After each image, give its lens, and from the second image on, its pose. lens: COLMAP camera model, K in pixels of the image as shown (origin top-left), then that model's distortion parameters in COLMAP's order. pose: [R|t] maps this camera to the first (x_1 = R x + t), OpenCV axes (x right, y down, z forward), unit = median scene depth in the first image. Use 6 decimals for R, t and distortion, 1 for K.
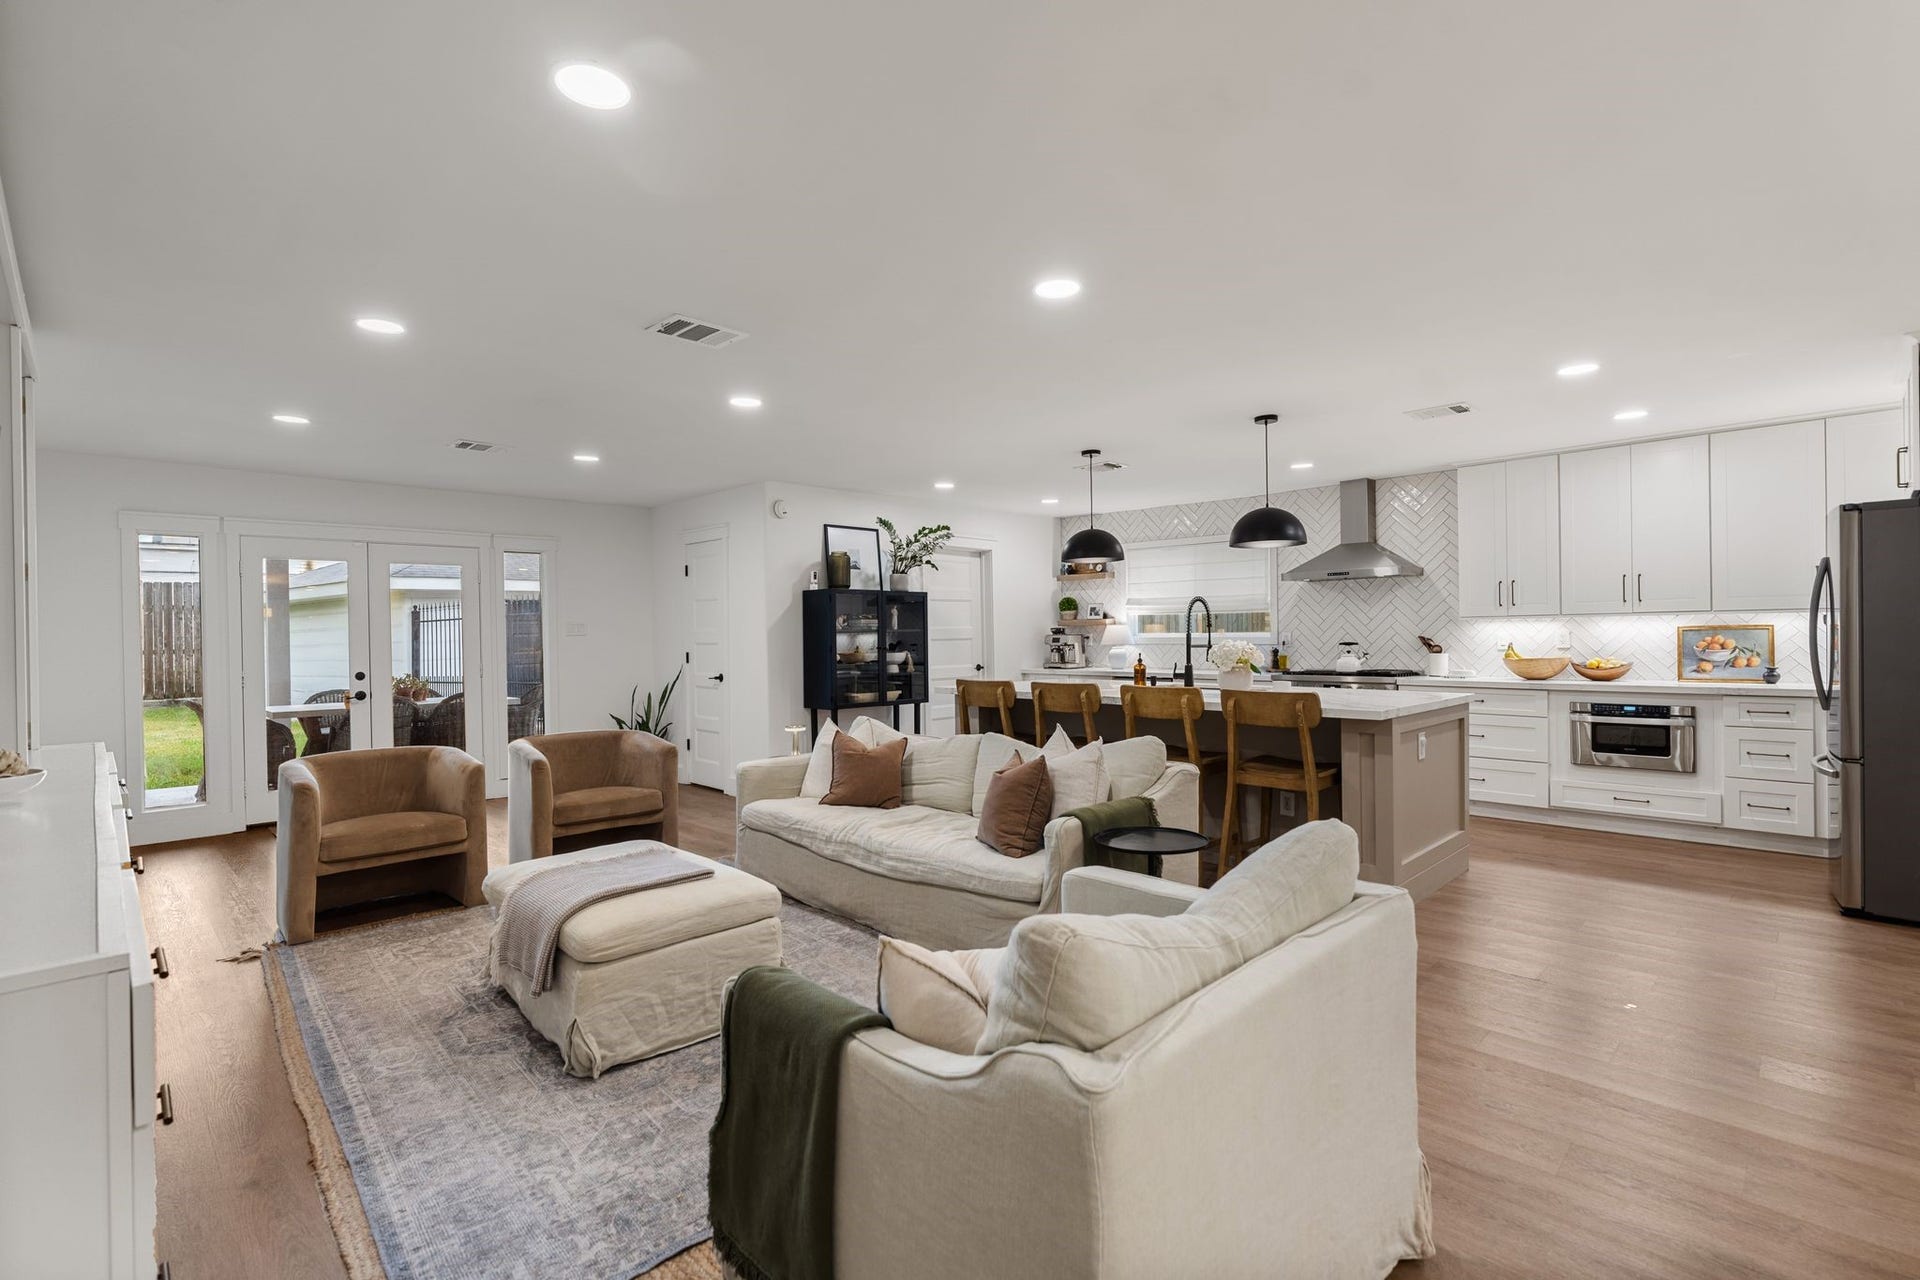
lens RADIAL K [[875.3, 0, 961.5], [0, 875.3, 635.9], [0, 0, 1]] dist [-0.002479, 0.001247]
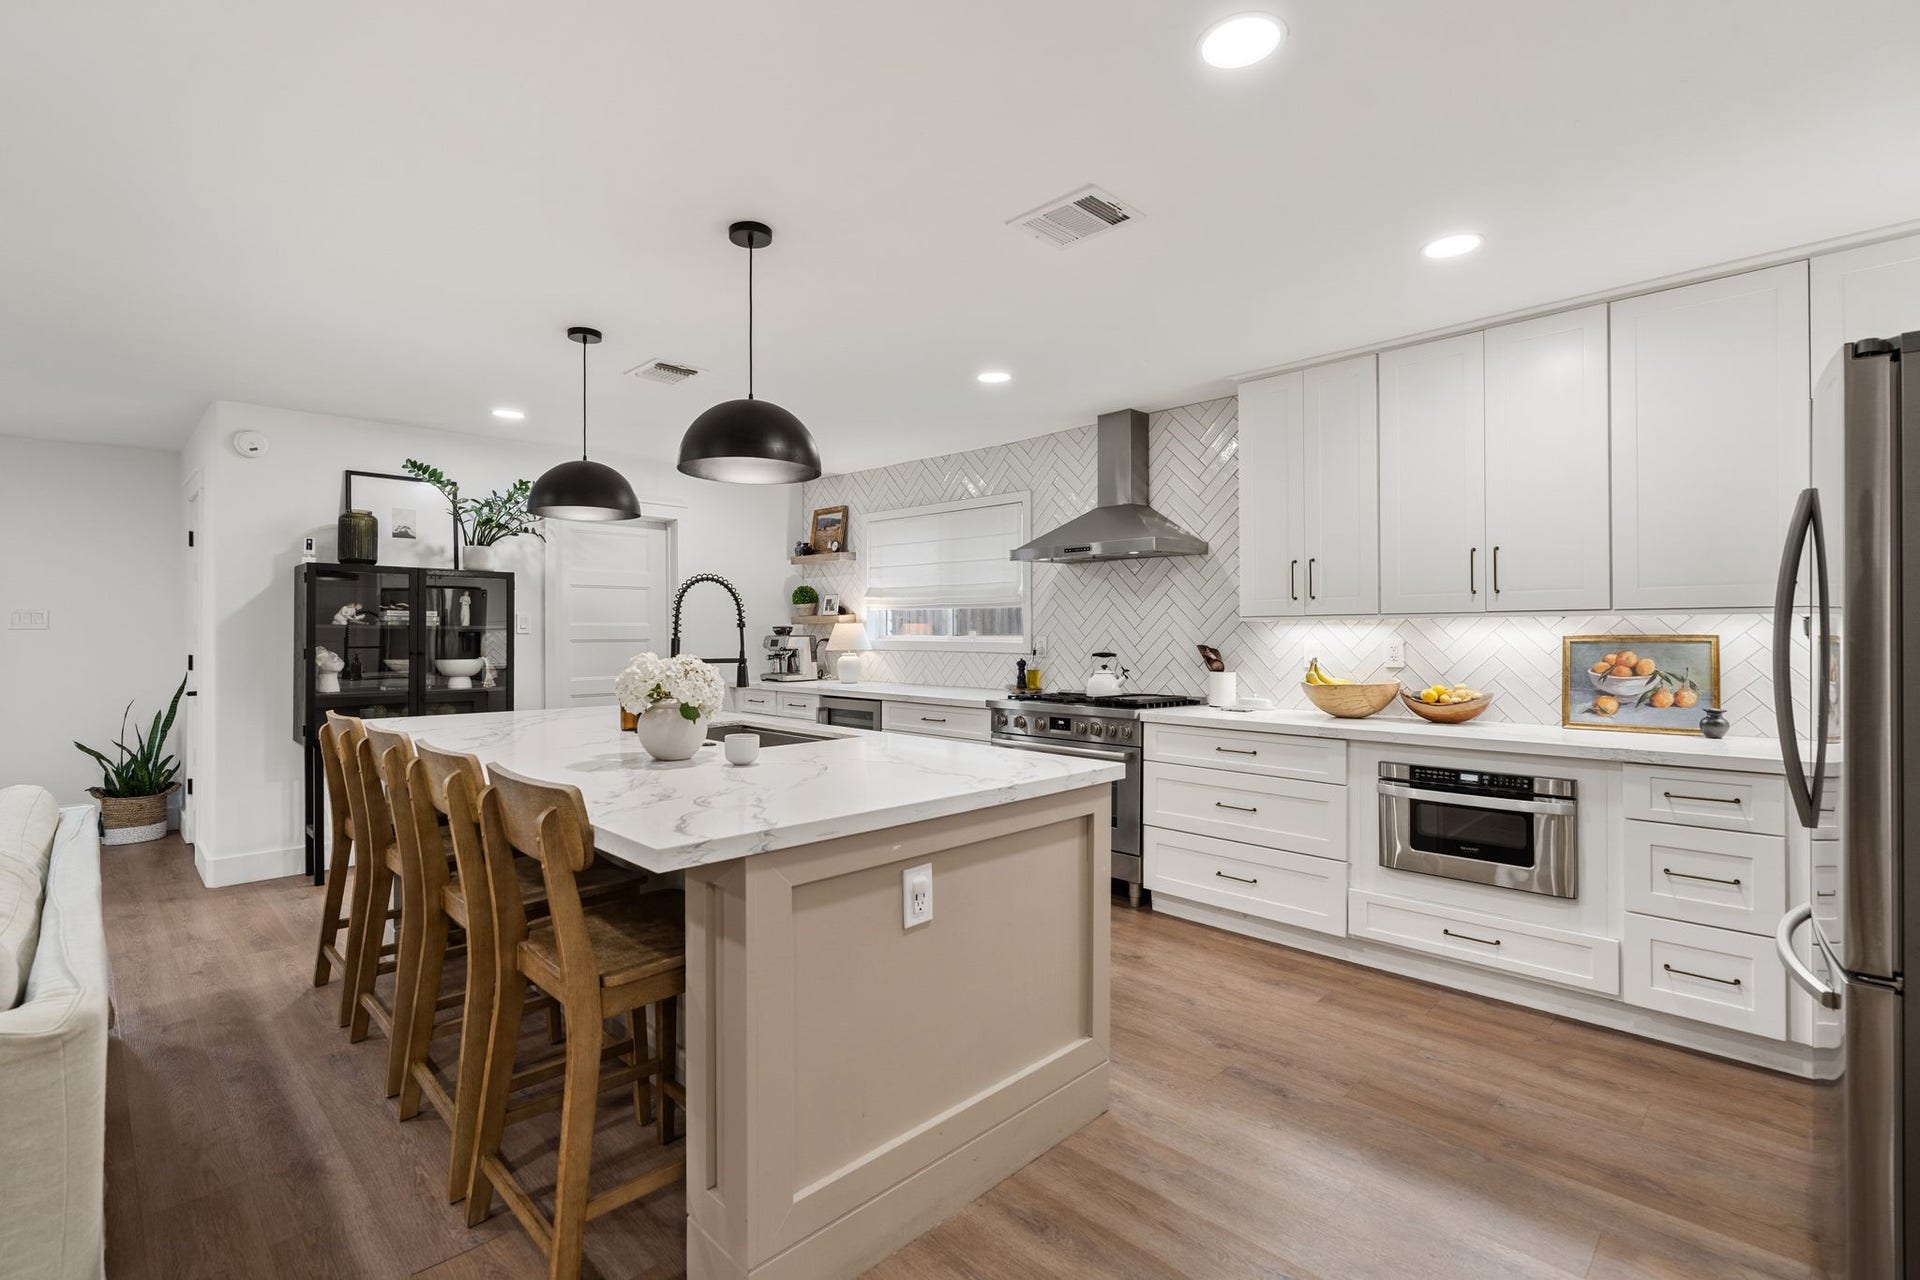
lens RADIAL K [[875.3, 0, 955.2], [0, 875.3, 624.3], [0, 0, 1]] dist [-0.002479, 0.001247]
pose [[0.999908, 0.012035, 0.006266, 0.382095], [-0.011965, 0.999866, -0.011208, -0.006663], [-0.006400, 0.011132, 0.999918, 0.386679]]
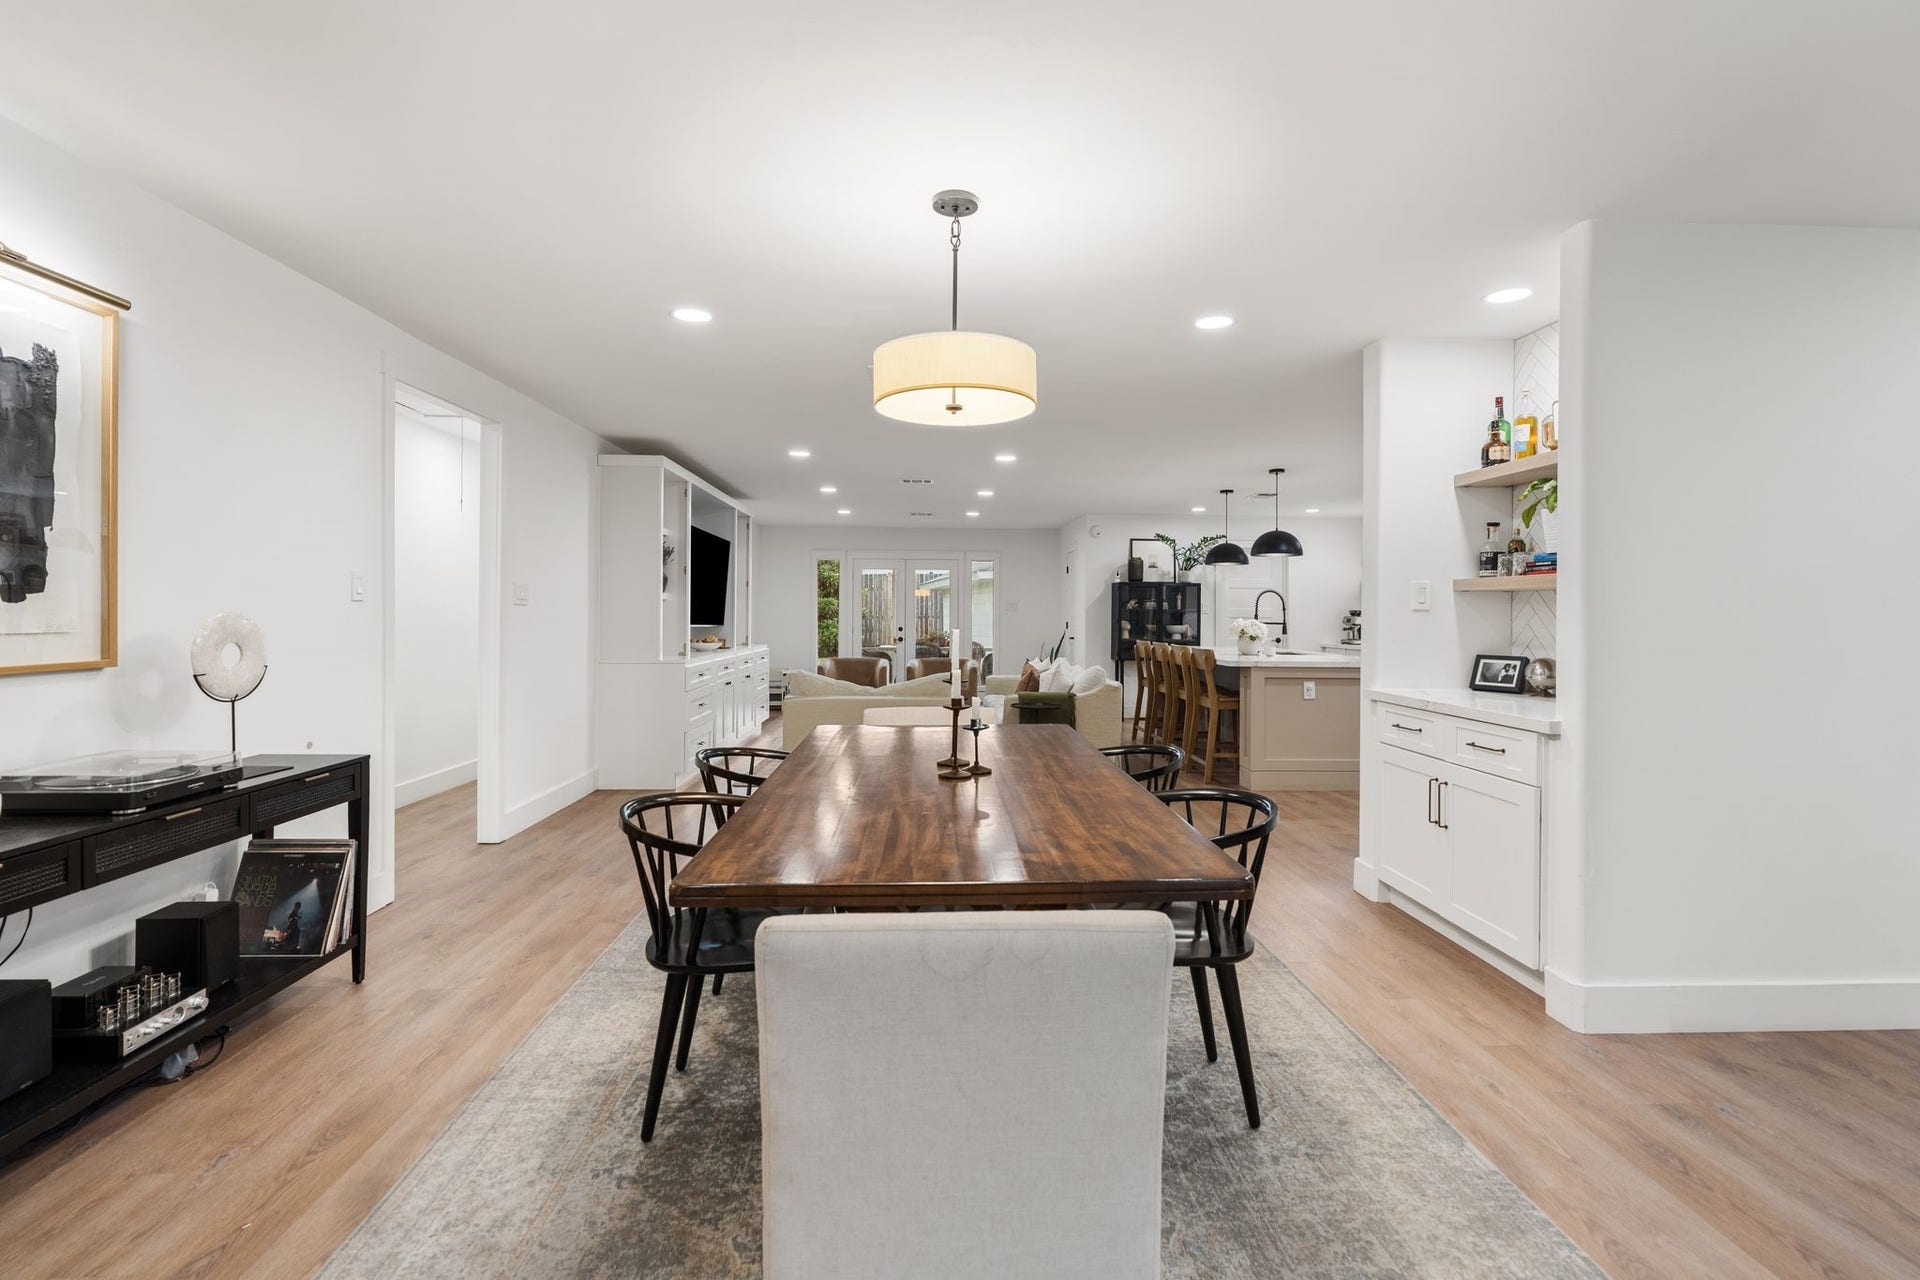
lens RADIAL K [[875.3, 0, 957.4], [0, 875.3, 620.5], [0, 0, 1]] dist [-0.002479, 0.001247]
pose [[0.741587, 0.024022, -0.670426, 0.771486], [-0.018734, 0.999710, 0.015099, -0.005053], [0.670595, 0.001363, 0.741823, -0.384062]]
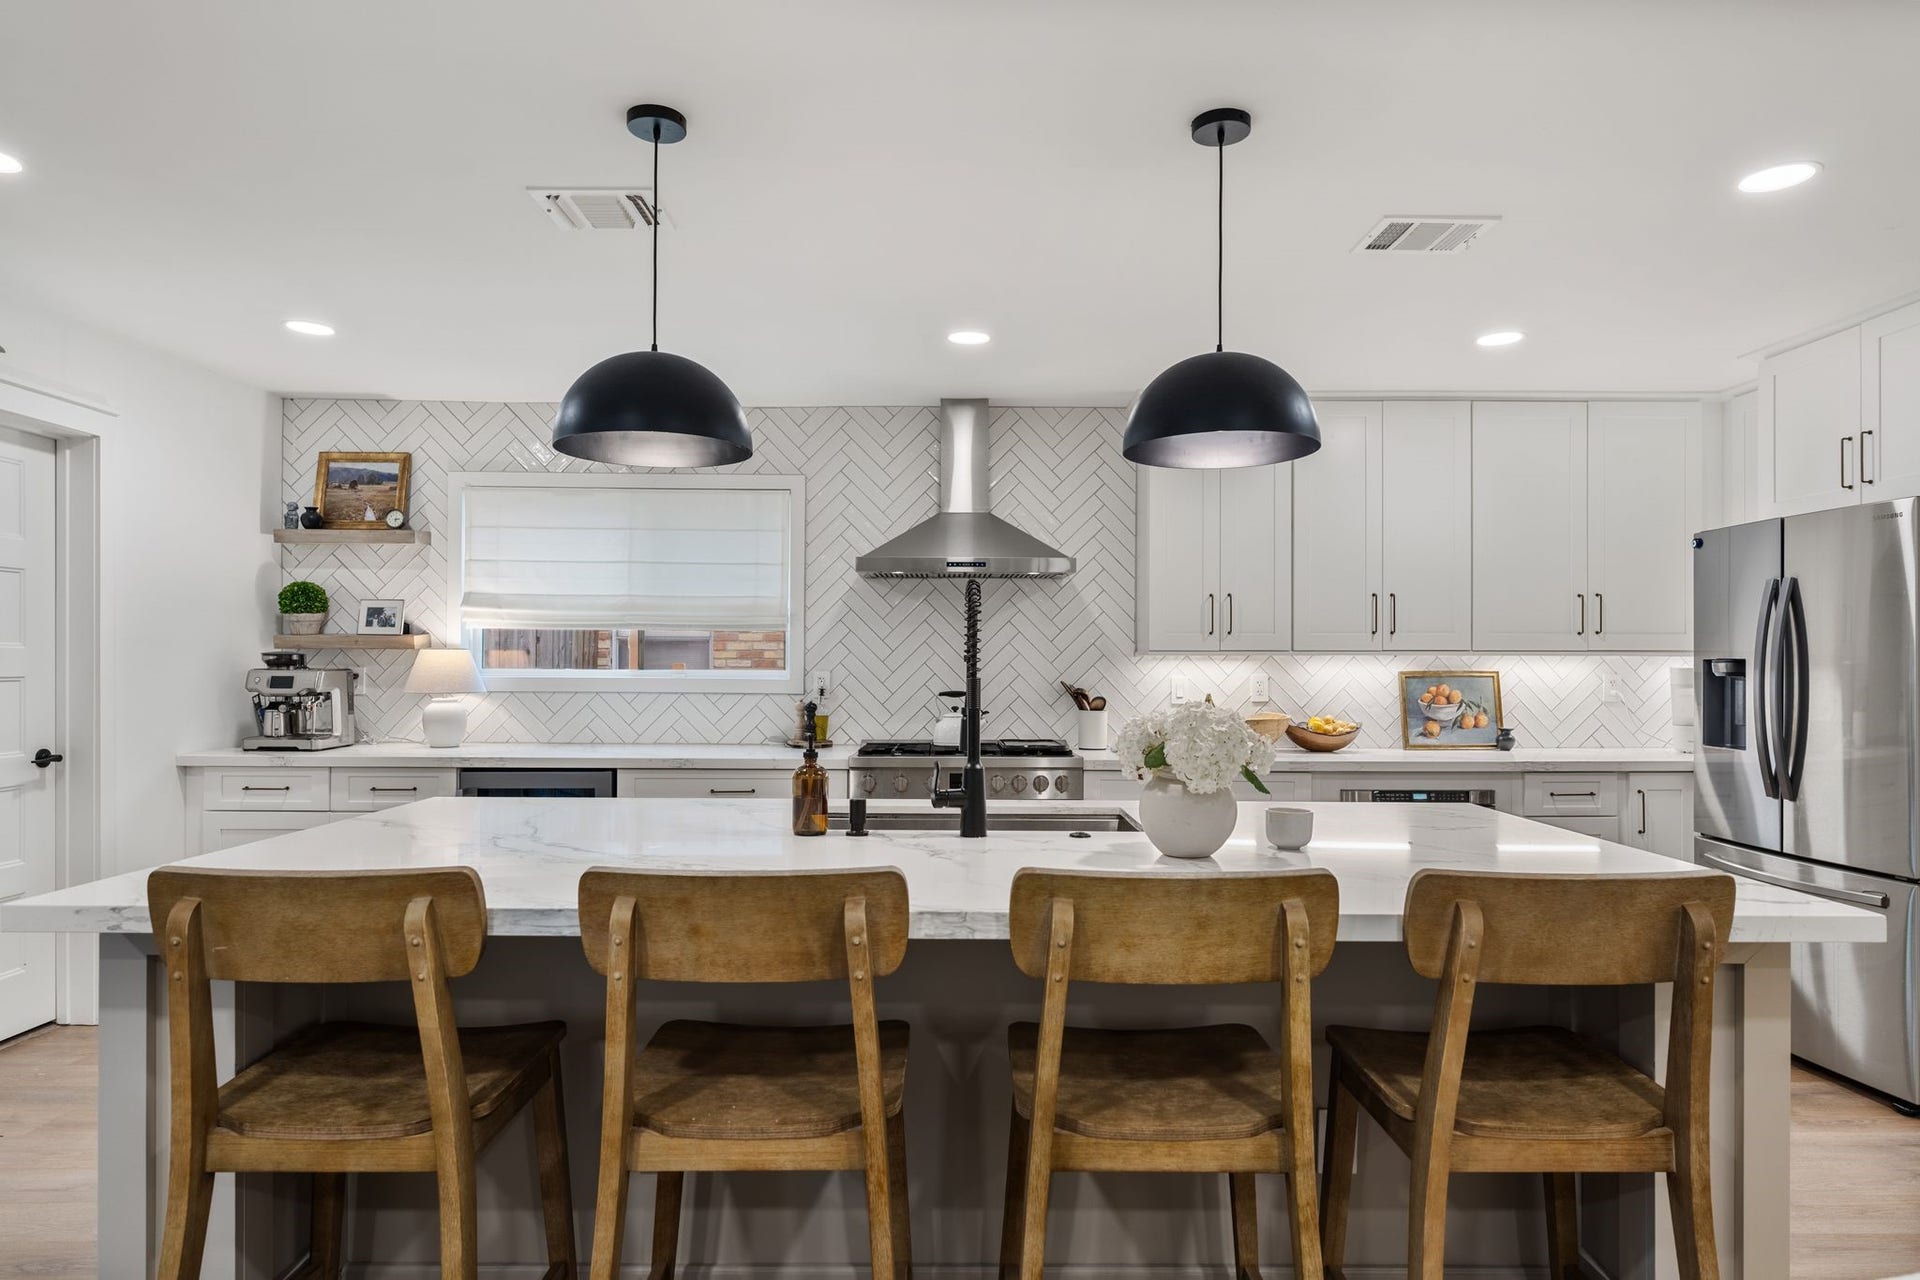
lens RADIAL K [[1107.8, 0, 973.6], [0, 1107.8, 658.8], [0, 0, 1]] dist [-0.004888, -0.001202]
pose [[0.694876, 0.019051, 0.718877, -0.059987], [-0.012095, 0.999817, -0.014805, -0.003663], [-0.719028, 0.001593, 0.694980, 0.601071]]
